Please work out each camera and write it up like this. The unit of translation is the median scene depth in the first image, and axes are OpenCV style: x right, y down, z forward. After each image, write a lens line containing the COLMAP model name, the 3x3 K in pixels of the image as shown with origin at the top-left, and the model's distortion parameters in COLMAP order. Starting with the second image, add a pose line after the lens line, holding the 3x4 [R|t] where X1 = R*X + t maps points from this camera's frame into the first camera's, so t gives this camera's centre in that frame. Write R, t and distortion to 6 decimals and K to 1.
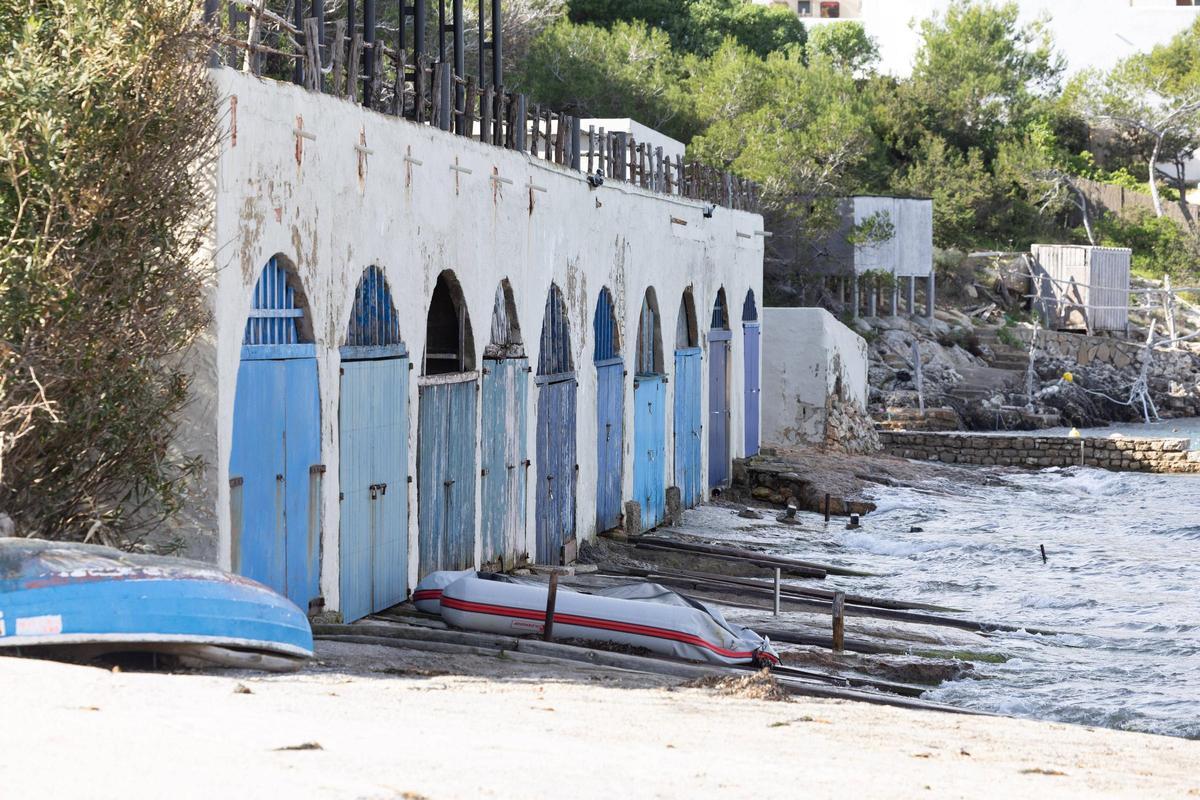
lens RADIAL K [[4034.7, 0, 600.0], [0, 4034.7, 400.0], [0, 0, 1]] dist [-0.085943, 0.108641]
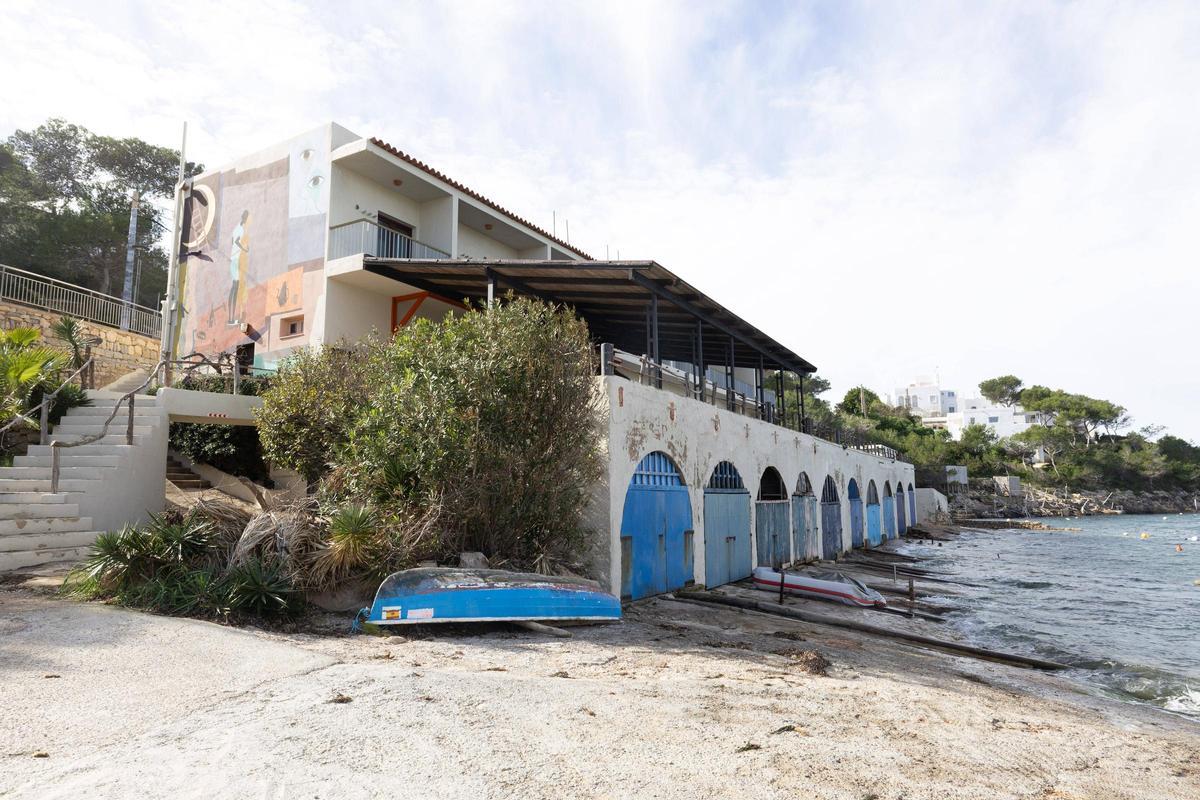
lens RADIAL K [[695.3, 0, 599.1], [0, 695.3, 405.2], [0, 0, 1]] dist [-0.005884, 0.000837]
pose [[0.916899, -0.059356, -0.394680, 0.040450], [-0.001904, 0.988218, -0.153040, 0.002650], [0.399114, 0.141074, 0.905984, 0.327649]]
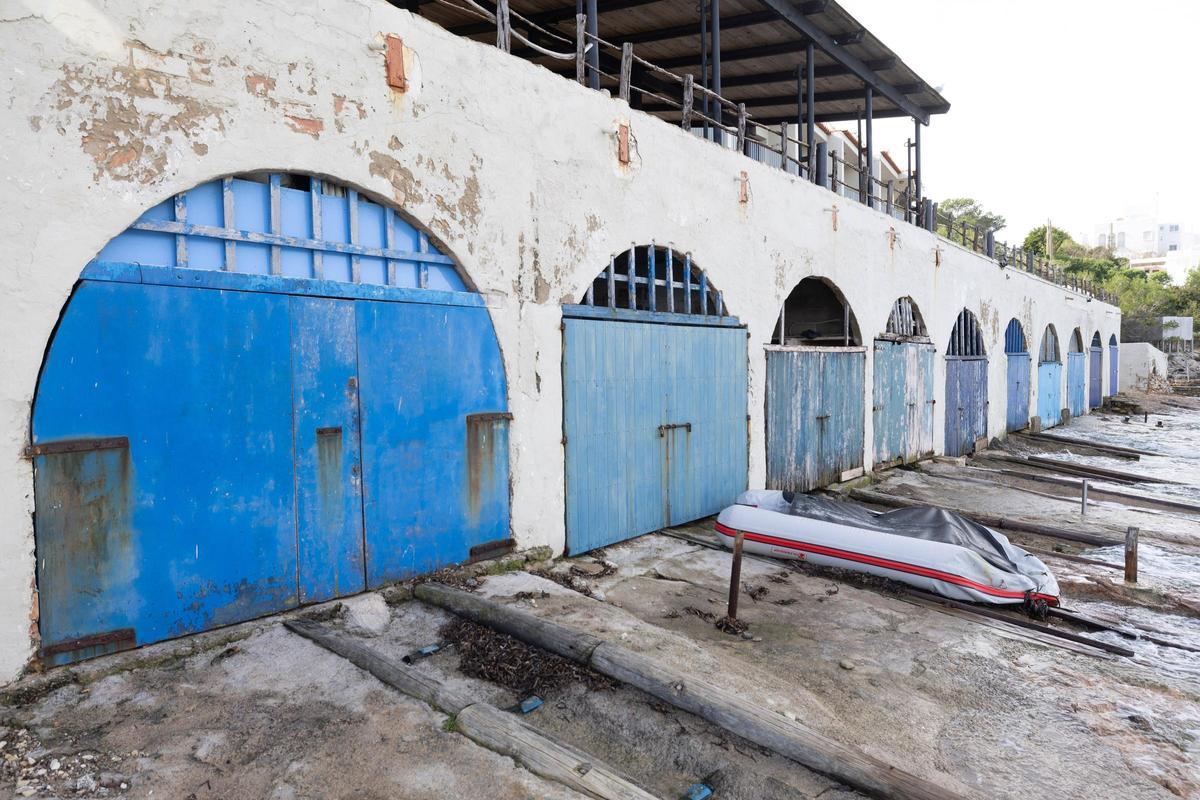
lens RADIAL K [[727.4, 0, 605.6], [0, 727.4, 409.1], [0, 0, 1]] dist [-0.002755, 0.000712]
pose [[0.830142, 0.009566, -0.557470, 0.035026], [0.009637, 0.999457, 0.031501, 0.005813], [0.557469, -0.031523, 0.829599, 0.529974]]
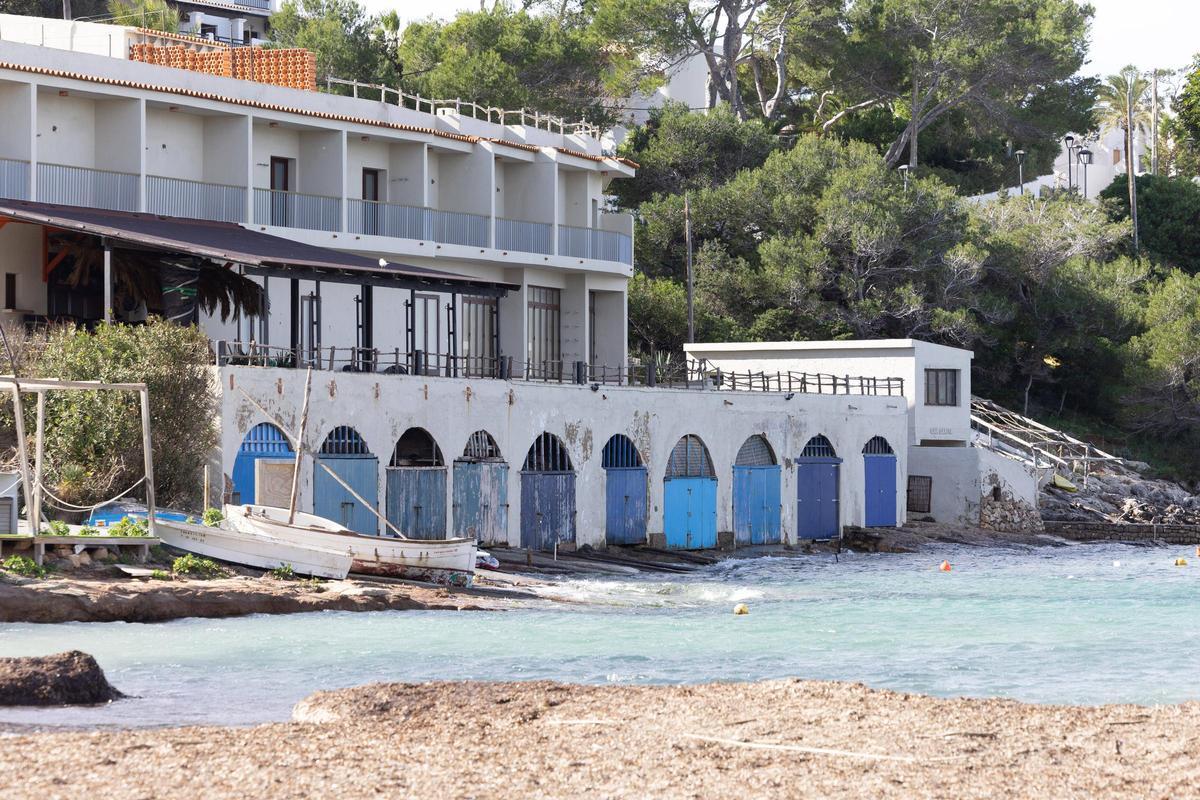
lens RADIAL K [[4328.9, 0, 600.0], [0, 4328.9, 400.0], [0, 0, 1]] dist [0.004433, 0.472354]
pose [[0.949033, -0.006986, -0.315099, 0.716518], [-0.005230, 0.999268, -0.037905, 0.042157], [0.315133, 0.037621, 0.948302, -1.229584]]
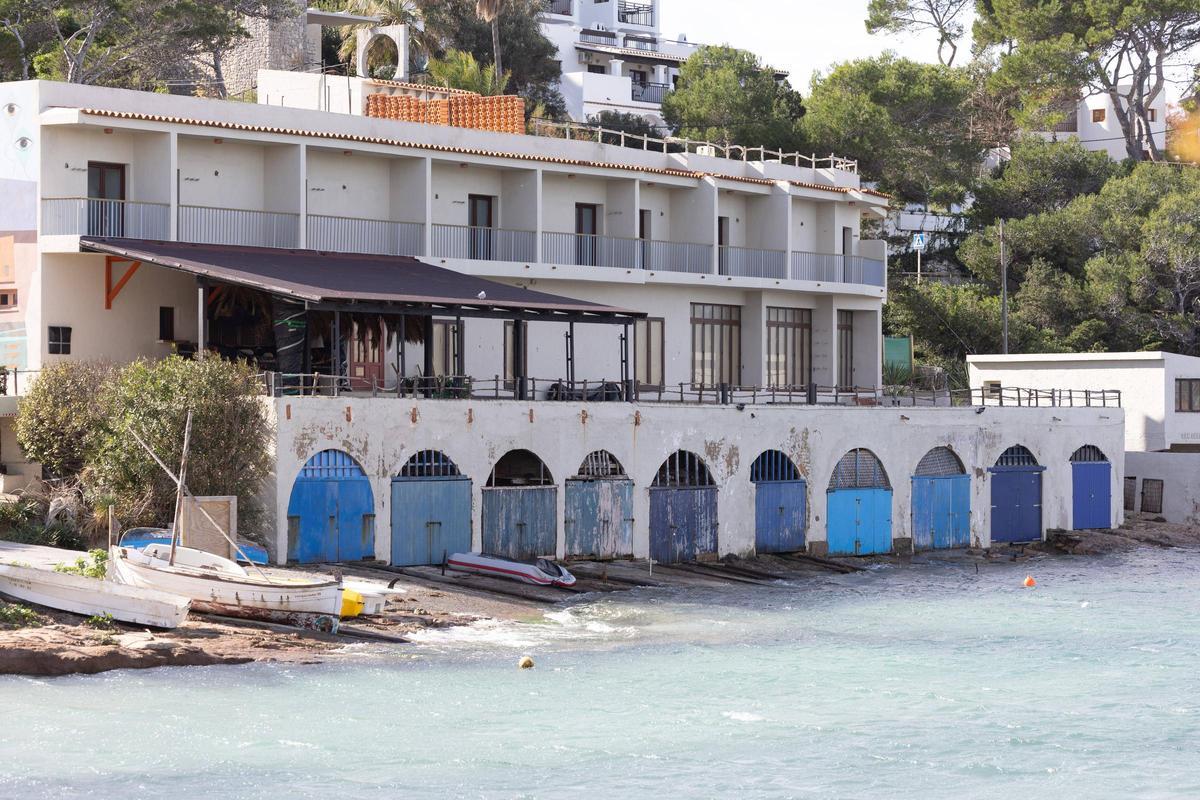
lens RADIAL K [[3367.0, 0, 600.0], [0, 3367.0, 400.0], [0, 0, 1]] dist [0.097546, -1.541417]
pose [[0.864344, -0.004760, -0.502879, 0.881082], [-0.010391, 0.999573, -0.027322, -0.001995], [0.502794, 0.028841, 0.863925, -0.750794]]
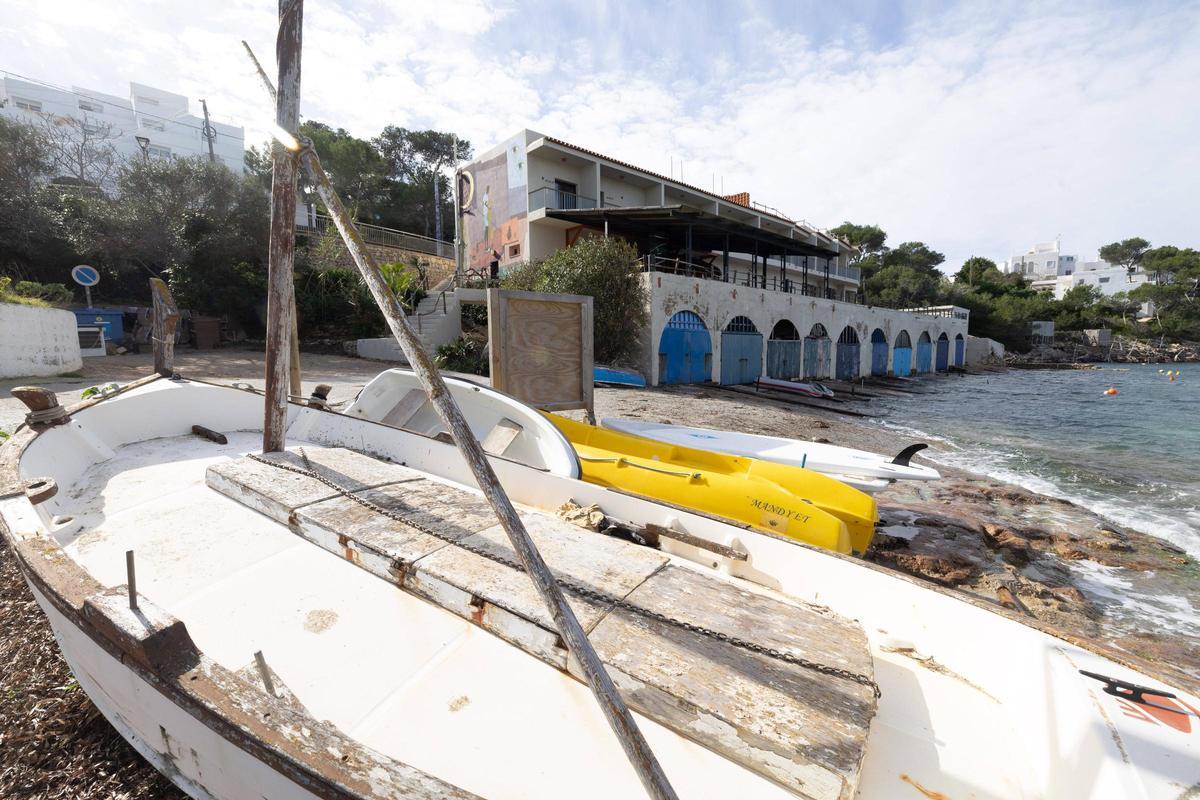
lens RADIAL K [[499.1, 0, 603.6], [0, 499.1, 400.1], [0, 0, 1]] dist [0.000925, 0.000021]
pose [[0.755832, 0.049104, -0.652921, 0.152148], [-0.003443, 0.997468, 0.071031, 0.019039], [0.654756, -0.051440, 0.754088, 0.262707]]
